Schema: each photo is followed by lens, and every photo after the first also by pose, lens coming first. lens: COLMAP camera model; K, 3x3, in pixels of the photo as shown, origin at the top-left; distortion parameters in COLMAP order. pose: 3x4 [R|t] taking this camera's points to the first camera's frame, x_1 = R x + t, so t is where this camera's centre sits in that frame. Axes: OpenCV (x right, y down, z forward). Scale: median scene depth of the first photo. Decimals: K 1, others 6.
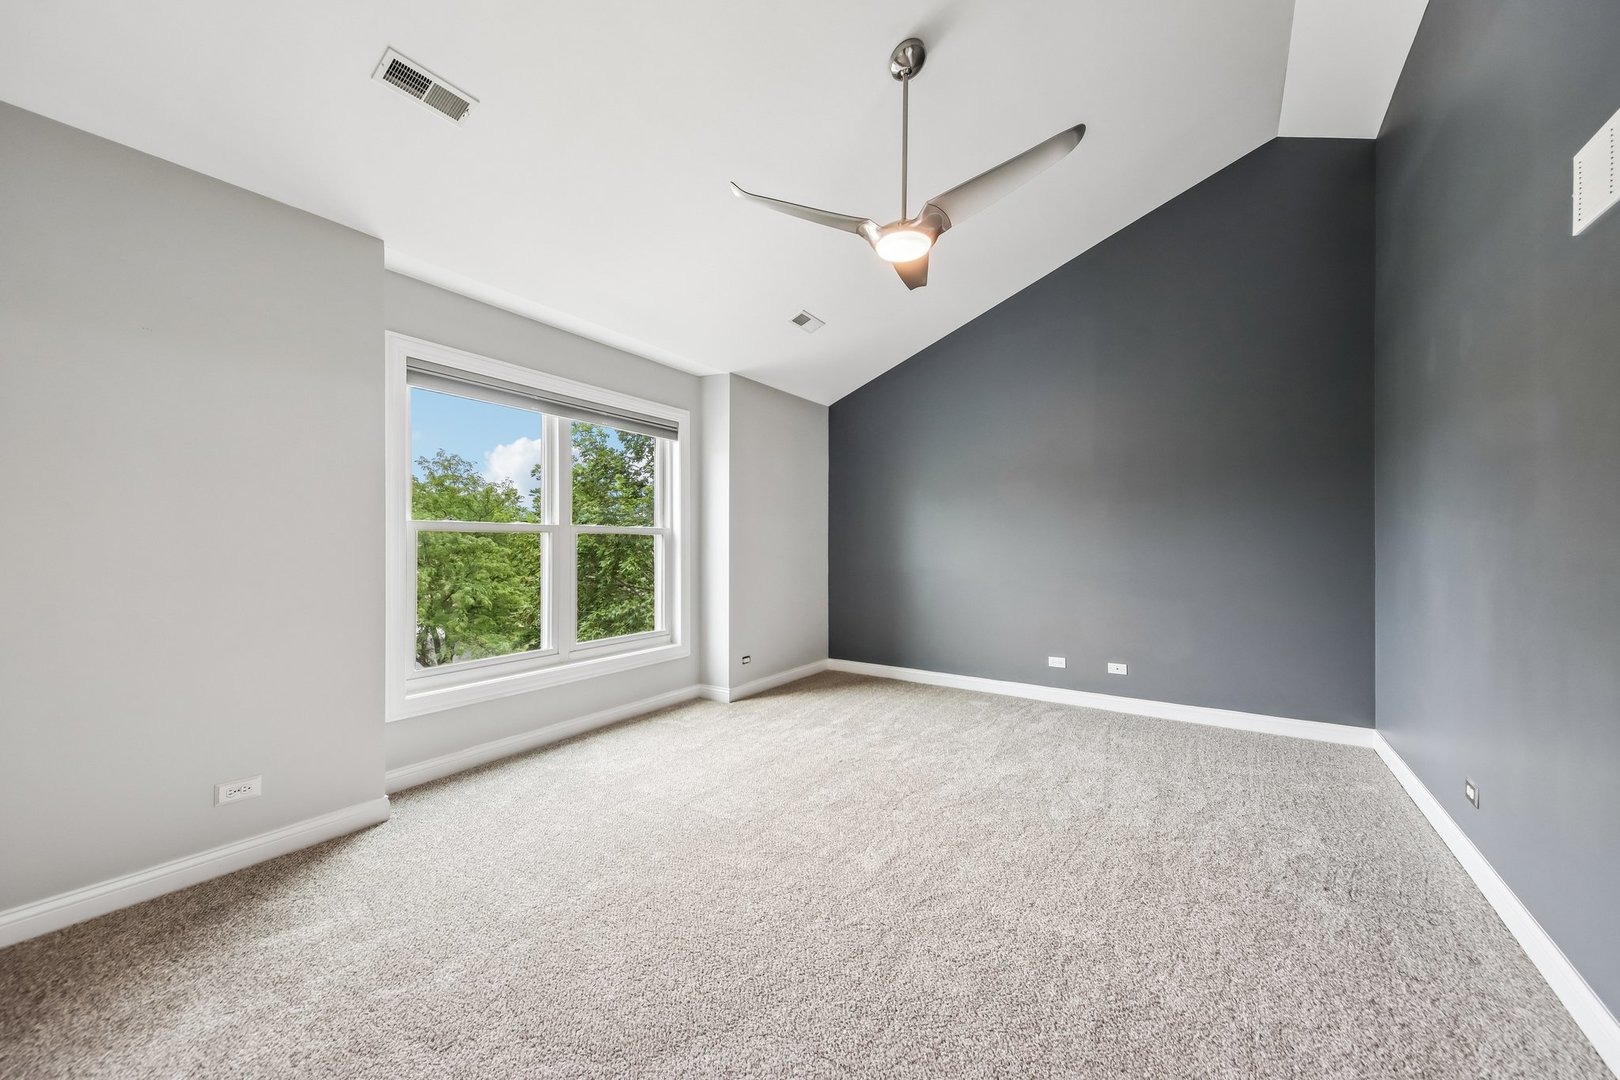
lens RADIAL K [[611.8, 0, 810.0], [0, 611.8, 540.0], [0, 0, 1]] dist [0.002516, -0.000093]
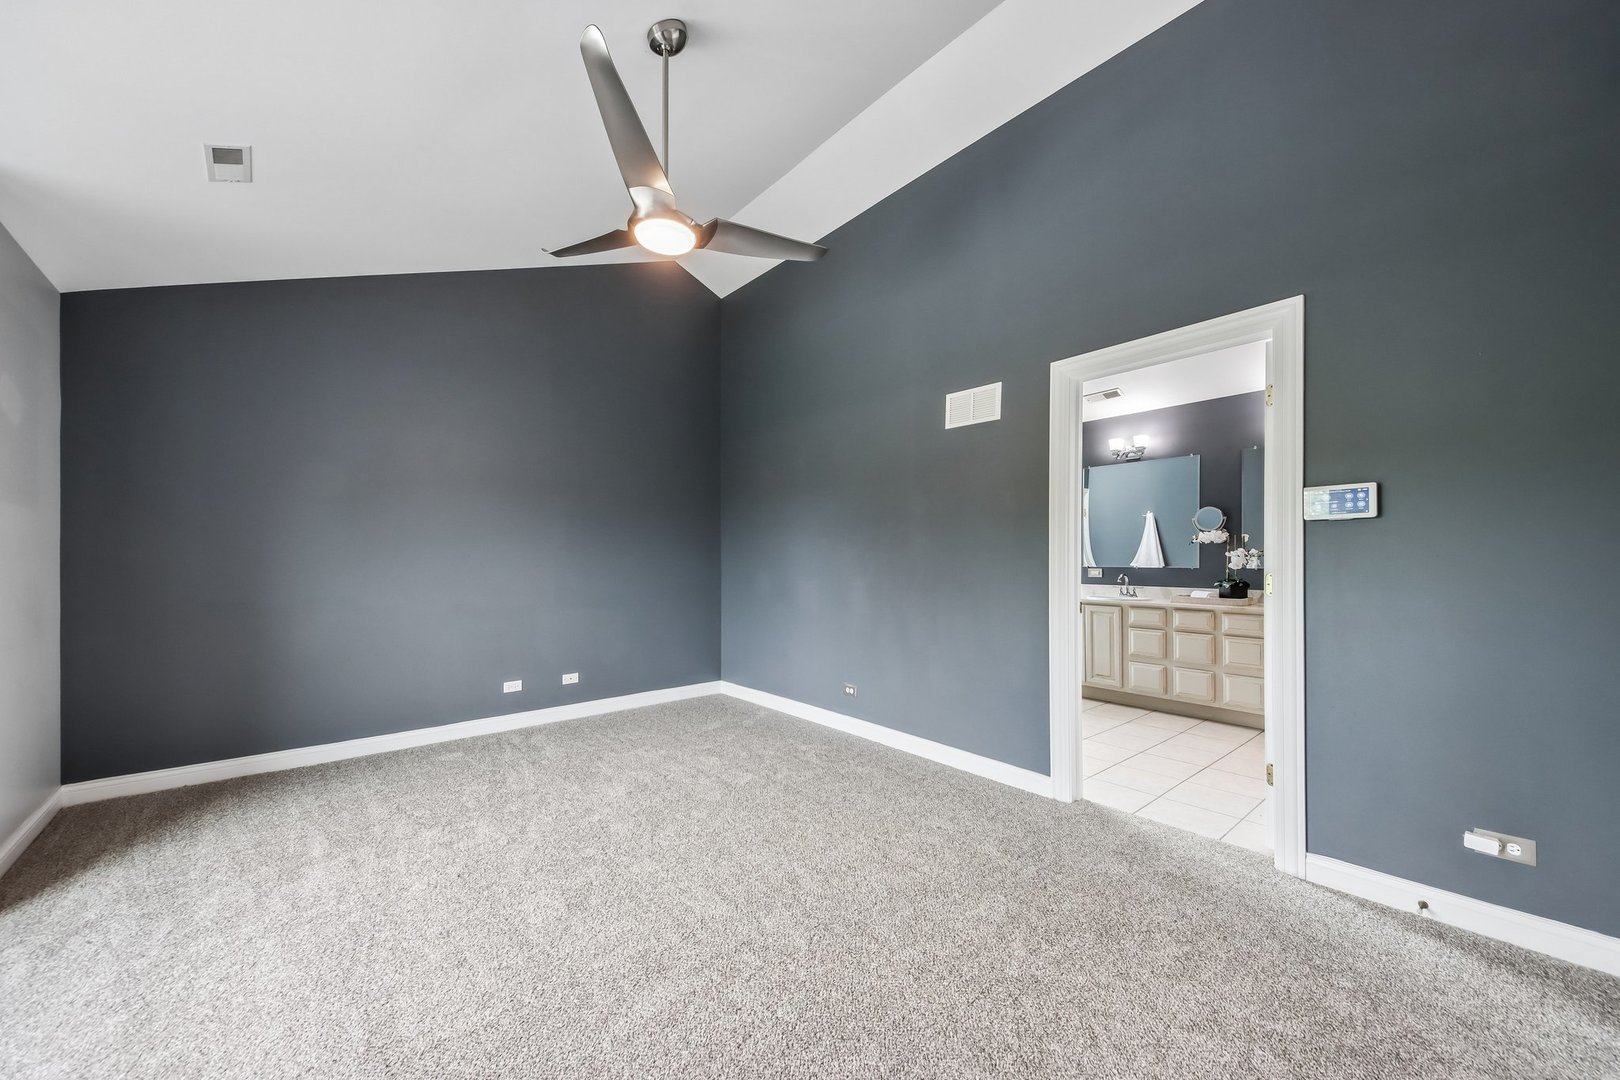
lens RADIAL K [[597.0, 0, 809.4], [0, 597.0, 550.9], [0, 0, 1]] dist [0.067823, -0.029250]
pose [[0.260454, 0.009441, 0.965440, -0.450347], [-0.004256, 0.999954, -0.008630, -0.003068], [-0.965477, -0.001861, 0.260482, 0.372462]]
